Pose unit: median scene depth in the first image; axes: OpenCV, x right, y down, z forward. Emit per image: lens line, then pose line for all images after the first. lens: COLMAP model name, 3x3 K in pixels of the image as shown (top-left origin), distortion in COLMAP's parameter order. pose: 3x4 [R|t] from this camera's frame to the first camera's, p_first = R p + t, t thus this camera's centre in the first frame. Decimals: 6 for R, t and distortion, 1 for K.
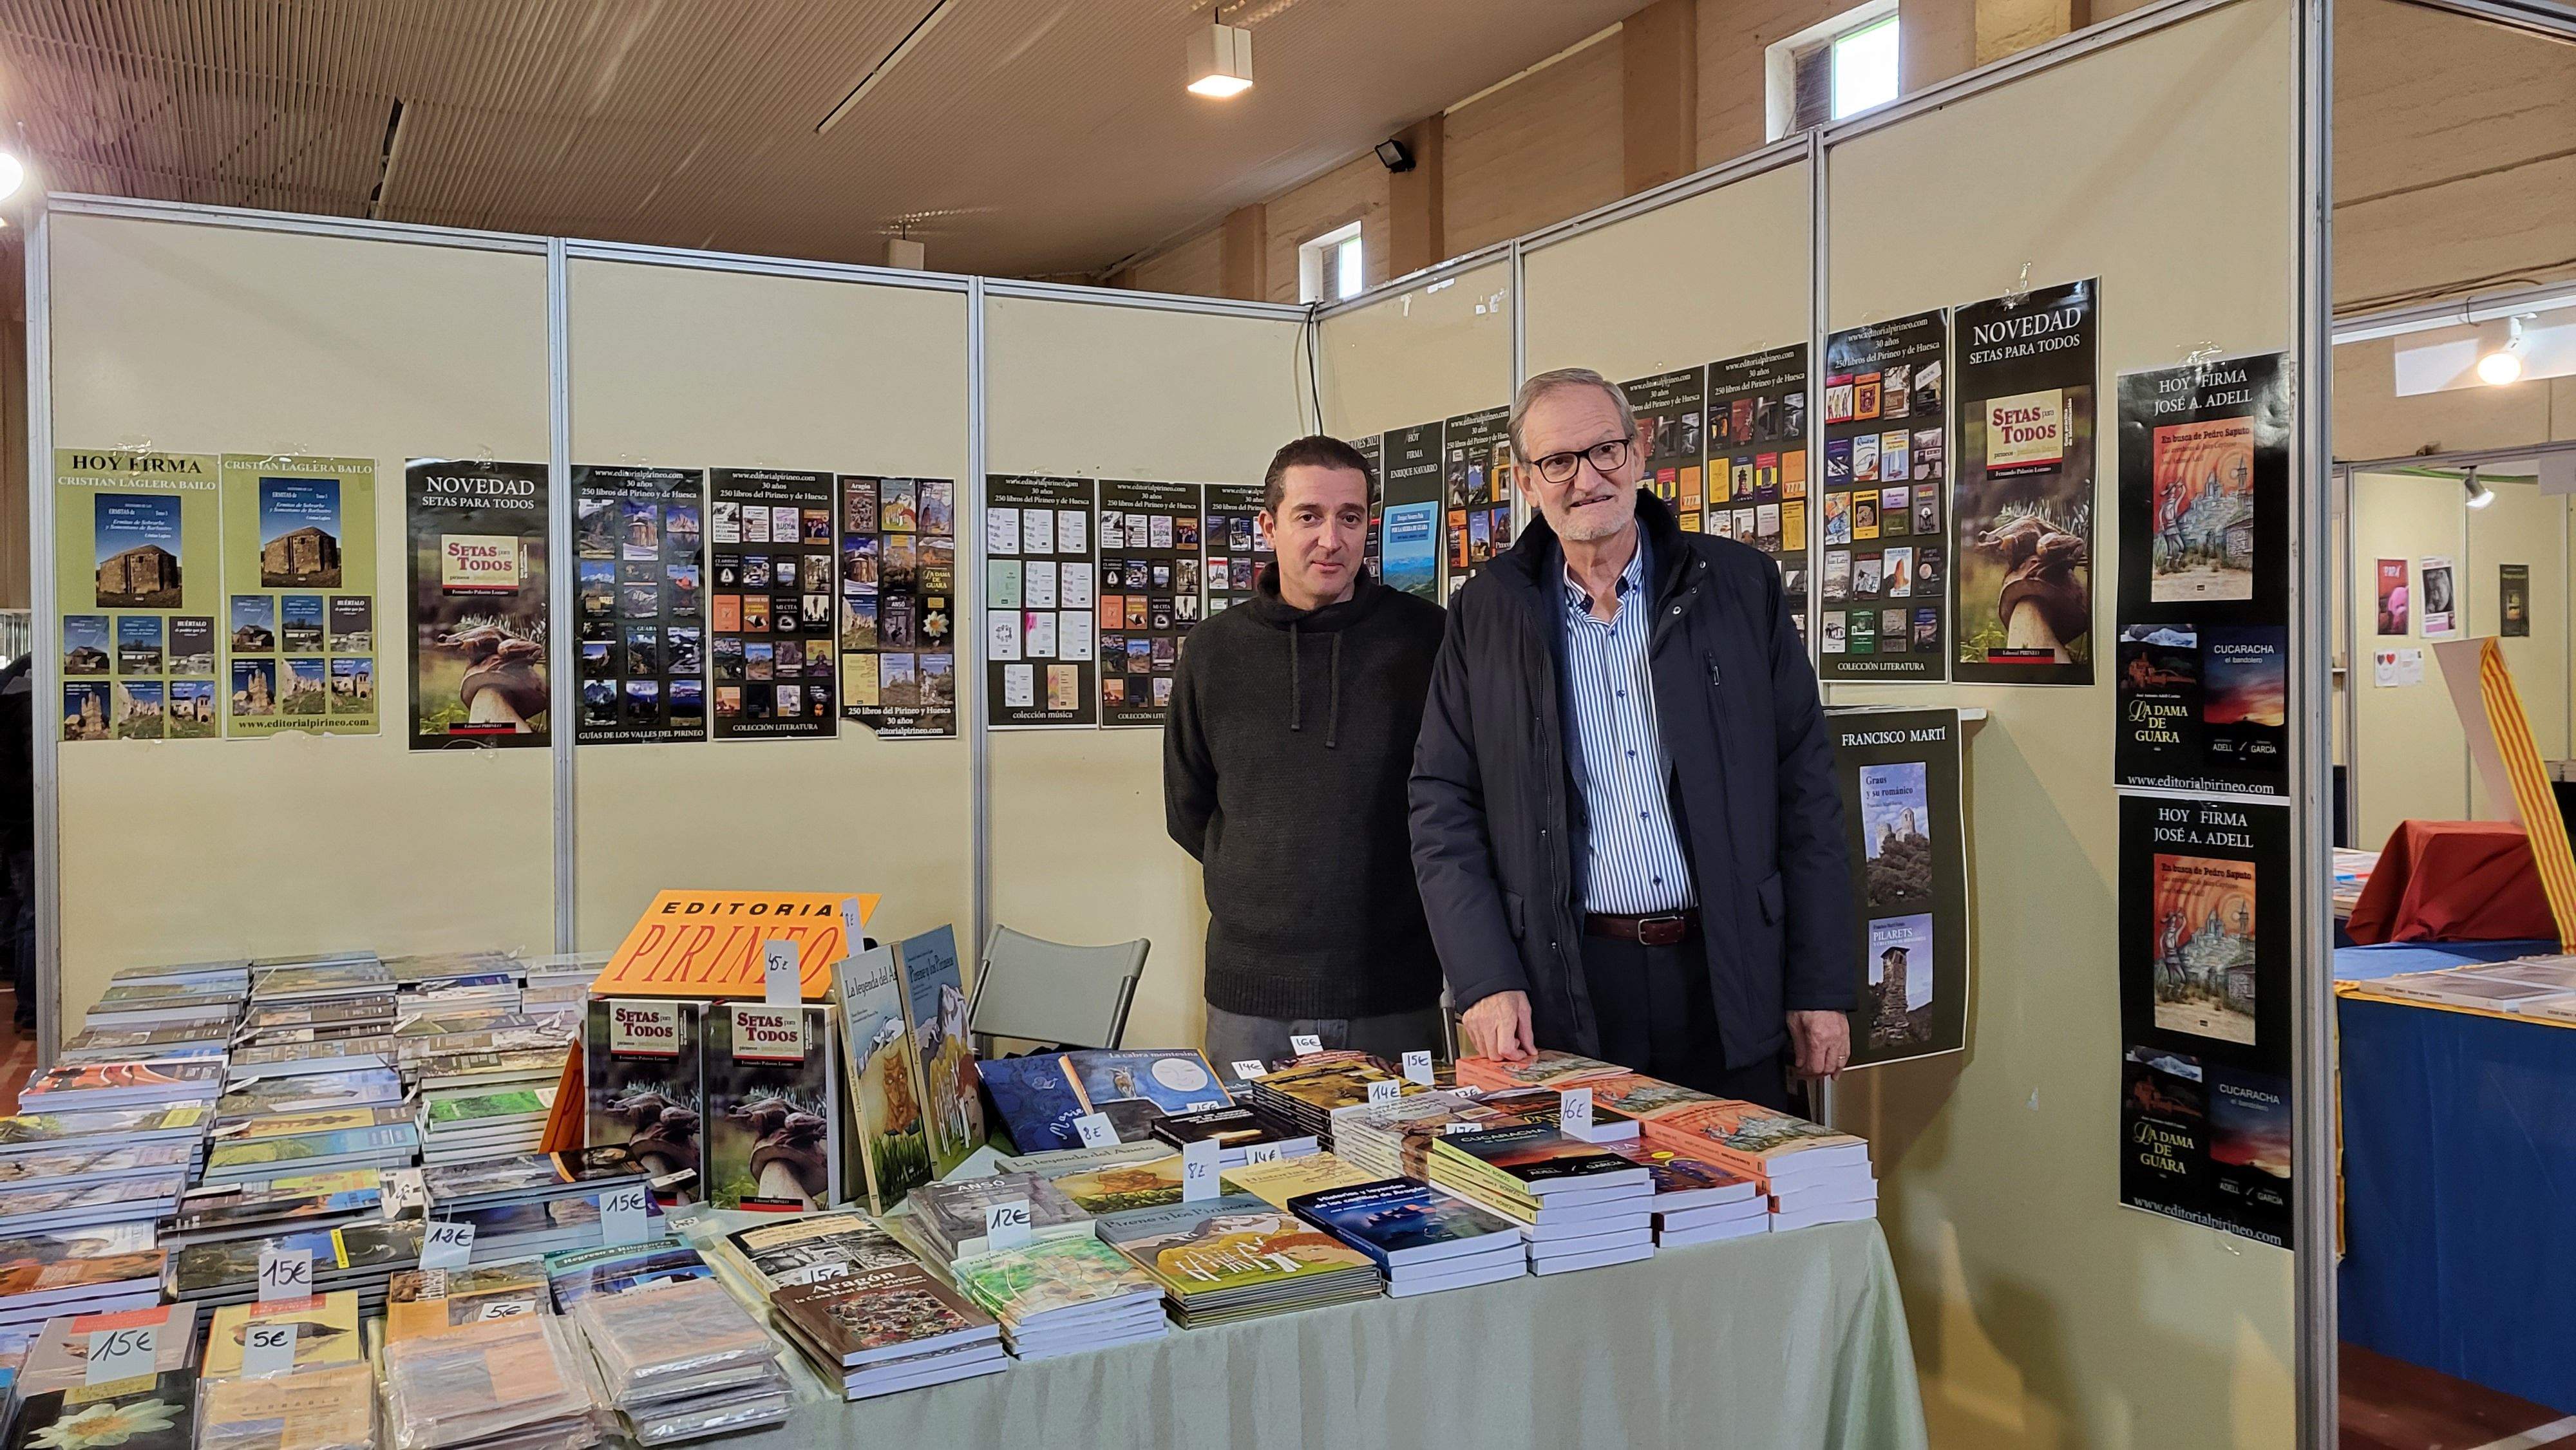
lens RADIAL K [[1944.3, 0, 1284.6], [0, 1944.3, 686.3], [0, 0, 1]] dist [0.056455, -0.002951]
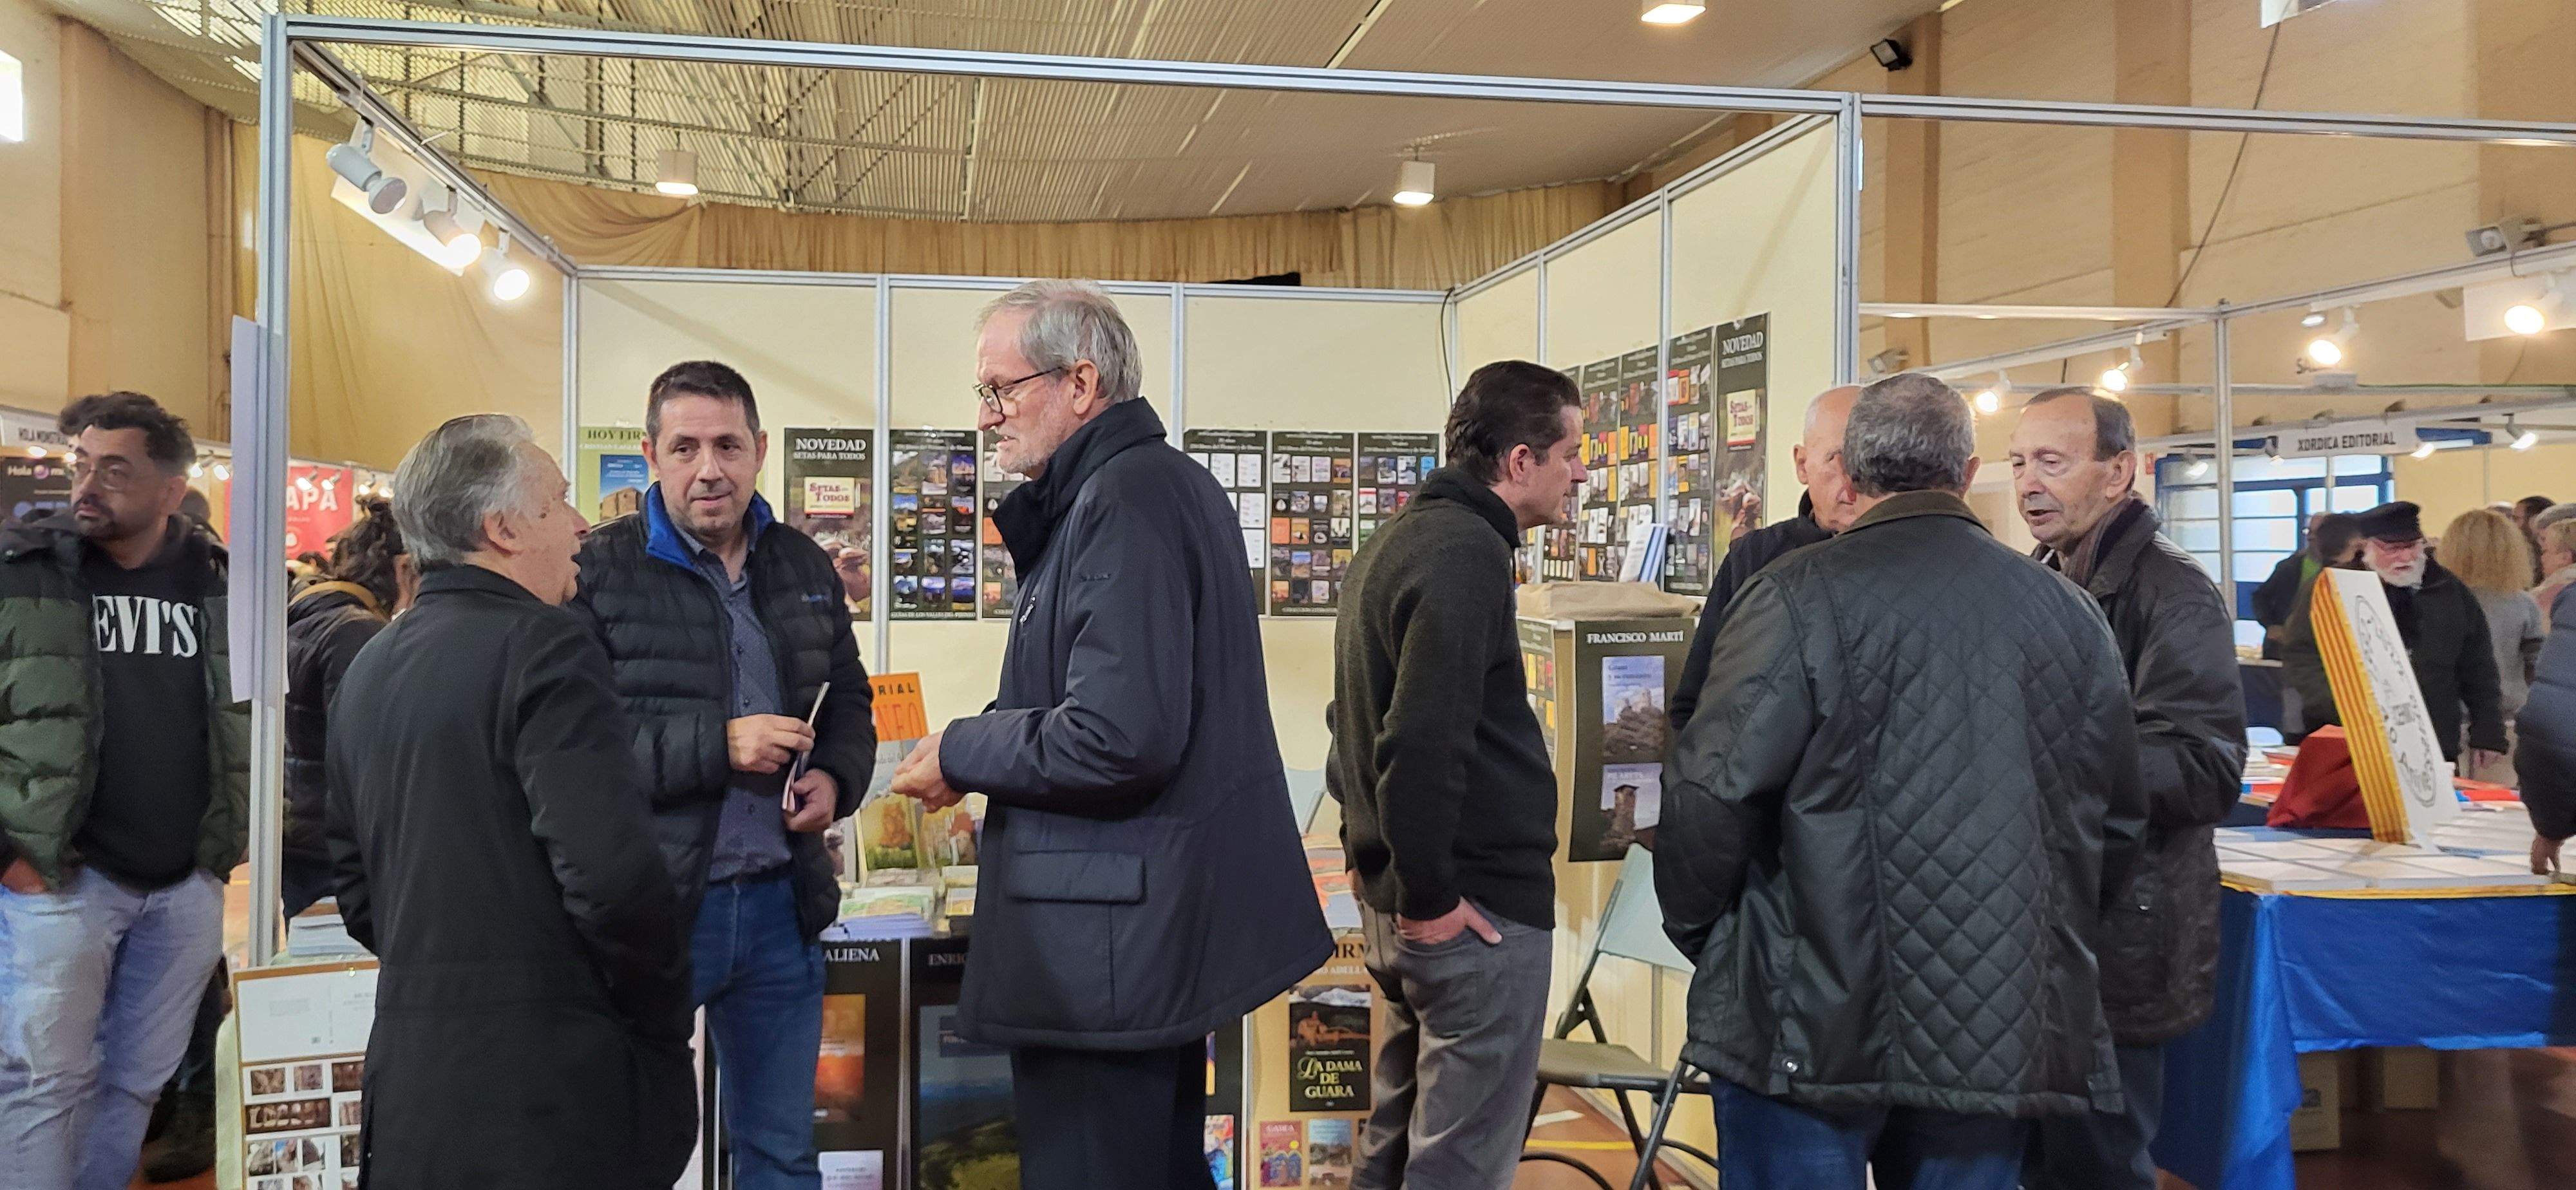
lens RADIAL K [[1988.9, 0, 1302.2], [0, 1988.9, 586.9], [0, 0, 1]] dist [0.059201, -0.057528]
pose [[0.954064, 0.019235, -0.298985, 0.366268], [-0.017428, 0.999810, 0.008710, -0.013461], [0.299096, -0.003099, 0.954218, -0.314684]]
